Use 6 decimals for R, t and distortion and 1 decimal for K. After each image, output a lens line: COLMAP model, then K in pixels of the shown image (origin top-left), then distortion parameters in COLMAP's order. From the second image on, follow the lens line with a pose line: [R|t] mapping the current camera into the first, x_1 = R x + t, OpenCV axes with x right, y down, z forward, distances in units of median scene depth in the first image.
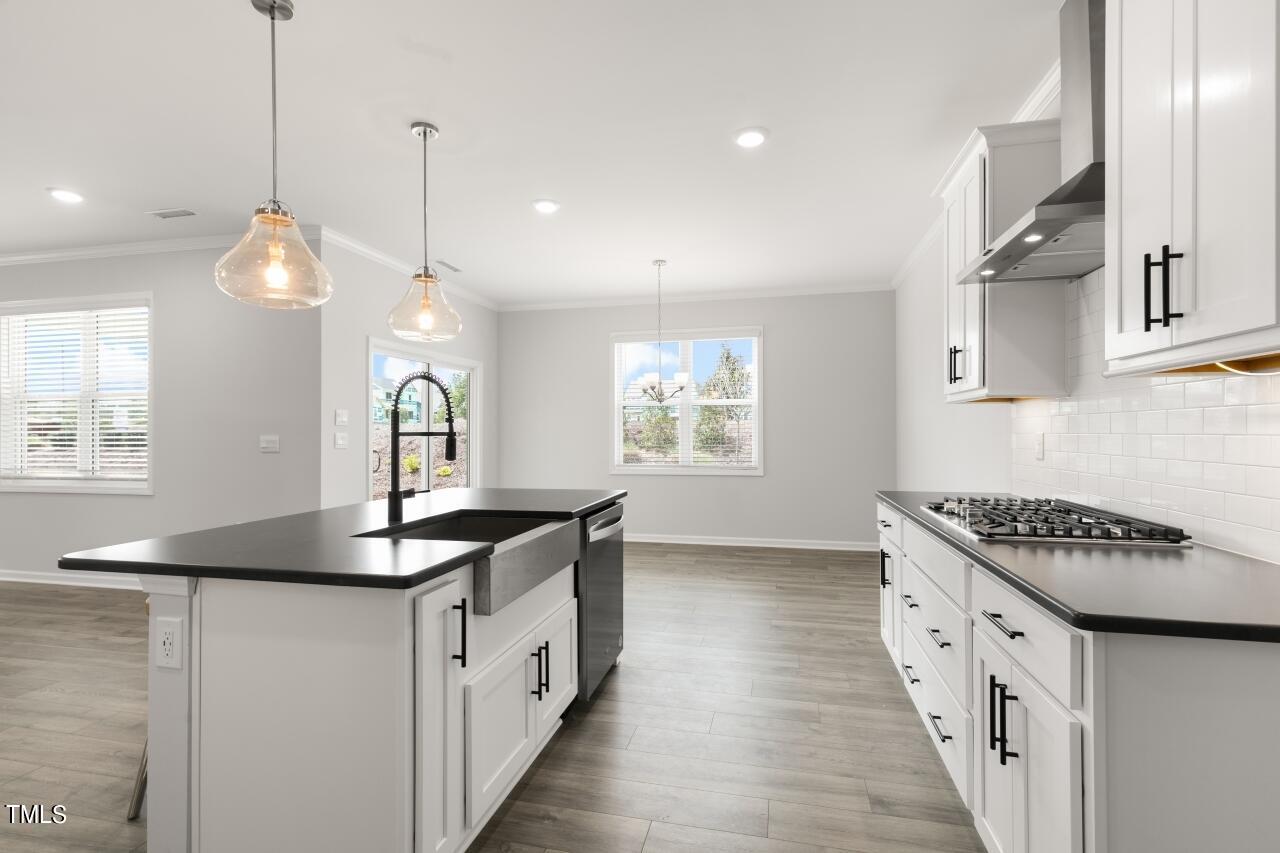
lens RADIAL K [[586.5, 0, 644.2], [0, 586.5, 428.5], [0, 0, 1]] dist [-0.001436, -0.000014]
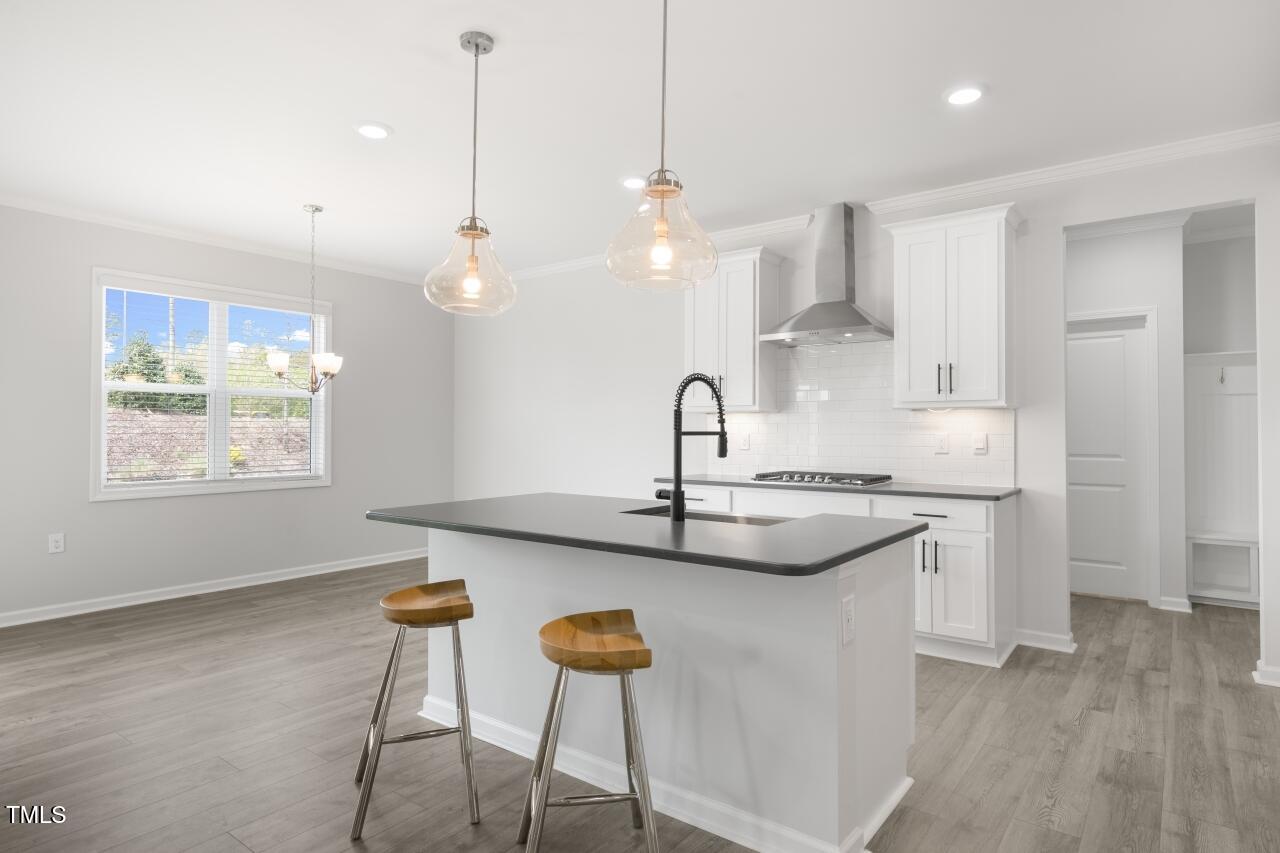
lens RADIAL K [[720.6, 0, 640.5], [0, 720.6, 422.2], [0, 0, 1]] dist [0.001572, 0.000144]
pose [[0.422093, 0.015616, 0.906418, -0.749423], [-0.007230, 0.999878, -0.013859, 0.003483], [-0.906524, -0.000703, 0.422155, 0.257827]]
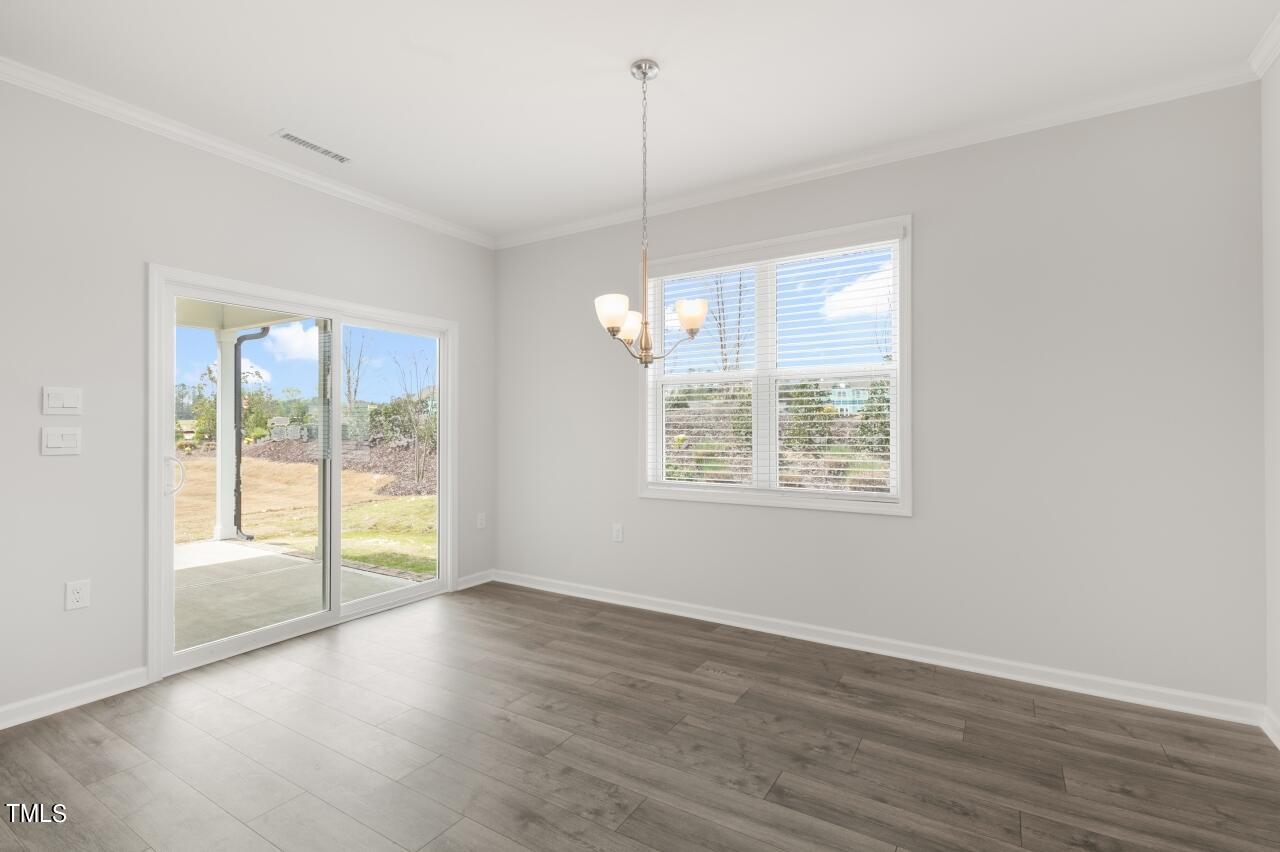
lens RADIAL K [[581.4, 0, 640.0], [0, 581.4, 417.2], [0, 0, 1]] dist [-0.001402, -0.000301]
pose [[0.947501, -0.001092, -0.319751, 0.201146], [-0.001858, 0.999958, -0.008920, 0.002021], [0.319748, 0.009046, 0.947459, 0.651098]]
